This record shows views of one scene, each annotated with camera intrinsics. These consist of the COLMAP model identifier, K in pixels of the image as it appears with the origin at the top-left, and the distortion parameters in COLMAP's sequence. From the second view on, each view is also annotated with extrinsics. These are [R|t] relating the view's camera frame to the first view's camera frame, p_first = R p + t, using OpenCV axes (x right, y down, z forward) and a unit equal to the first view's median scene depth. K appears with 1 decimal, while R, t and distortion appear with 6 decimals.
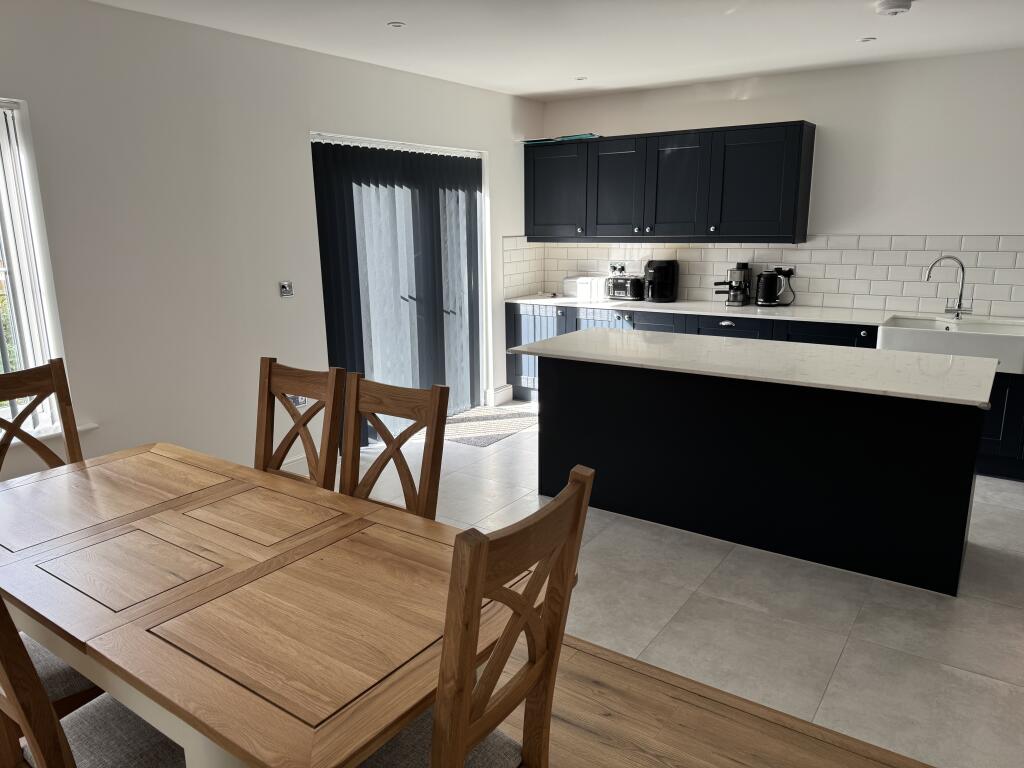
lens RADIAL K [[723.2, 0, 490.7], [0, 723.2, 404.7], [0, 0, 1]] dist [0.023315, -0.035204]
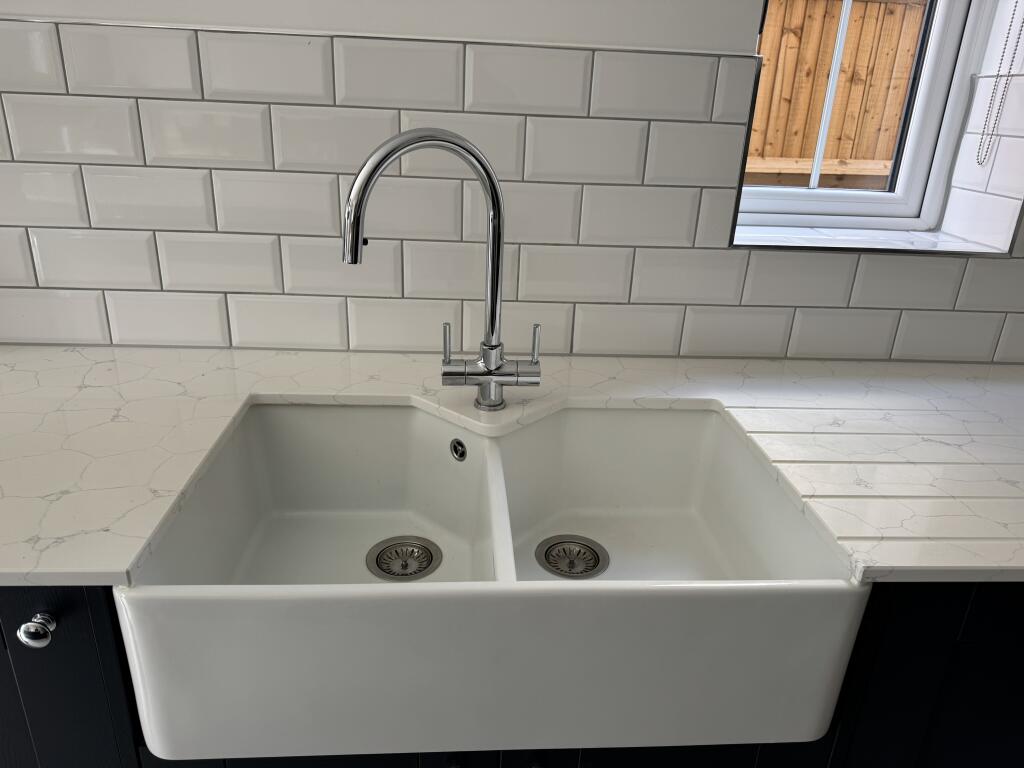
lens RADIAL K [[723.2, 0, 522.3], [0, 723.2, 388.9], [0, 0, 1]] dist [0.023315, -0.035204]
pose [[0.758550, -0.197532, 0.620954, 0.422299], [0.104624, 0.977502, 0.183147, -0.139788], [-0.643161, -0.073959, 0.762151, 0.680953]]
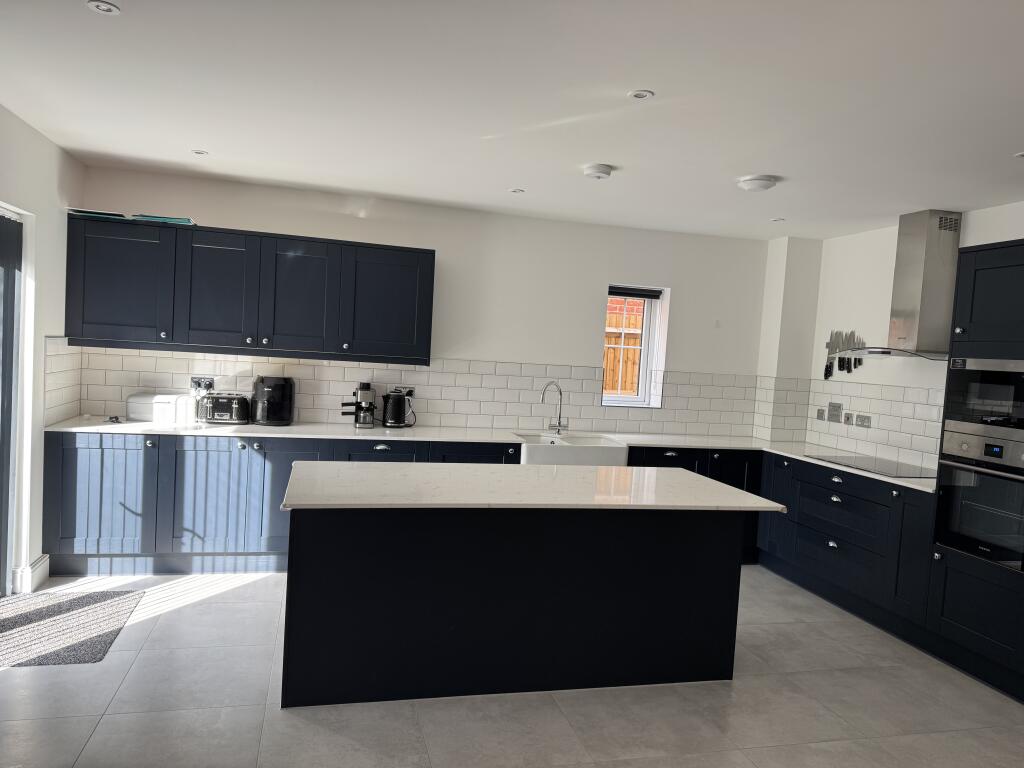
lens RADIAL K [[723.2, 0, 523.0], [0, 723.2, 384.3], [0, 0, 1]] dist [0.023315, -0.035204]
pose [[0.617665, 0.018051, 0.786234, -0.265056], [0.124789, 0.984821, -0.120644, -0.053598], [-0.776478, 0.172631, 0.606037, 0.268403]]
